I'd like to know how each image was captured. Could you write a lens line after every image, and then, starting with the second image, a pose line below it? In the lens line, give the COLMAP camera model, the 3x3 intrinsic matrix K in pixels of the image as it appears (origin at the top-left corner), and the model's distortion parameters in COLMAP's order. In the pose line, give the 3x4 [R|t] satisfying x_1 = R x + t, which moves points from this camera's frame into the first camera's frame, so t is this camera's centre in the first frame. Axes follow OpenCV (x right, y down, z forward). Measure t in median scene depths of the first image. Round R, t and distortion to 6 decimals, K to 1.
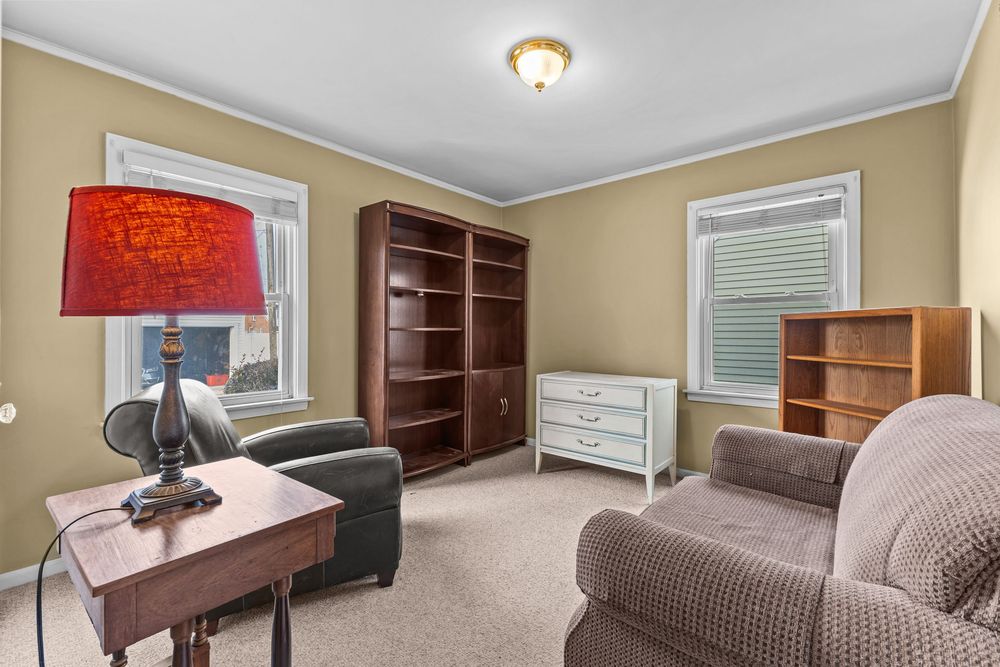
lens RADIAL K [[432.3, 0, 501.3], [0, 432.3, 333.9], [0, 0, 1]] dist [0.014808, -0.001675]
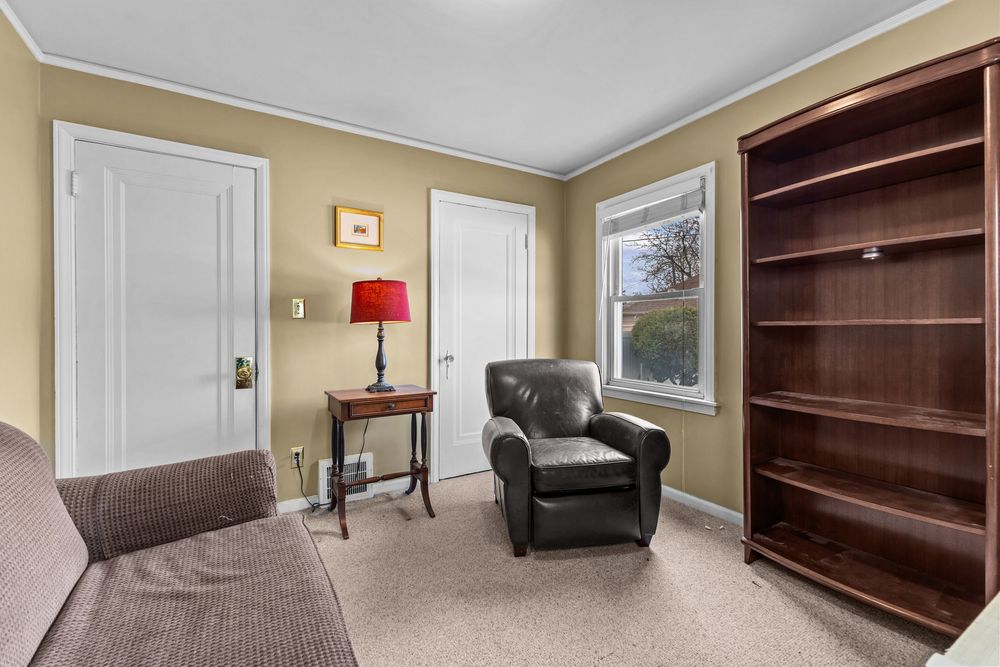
lens RADIAL K [[432.3, 0, 499.2], [0, 432.3, 331.7], [0, 0, 1]] dist [0.014808, -0.001675]
pose [[-0.326552, 0.001662, -0.945178, 0.531108], [-0.001690, 0.999996, 0.002342, 0.001013], [0.945178, 0.002363, -0.326547, 0.880984]]
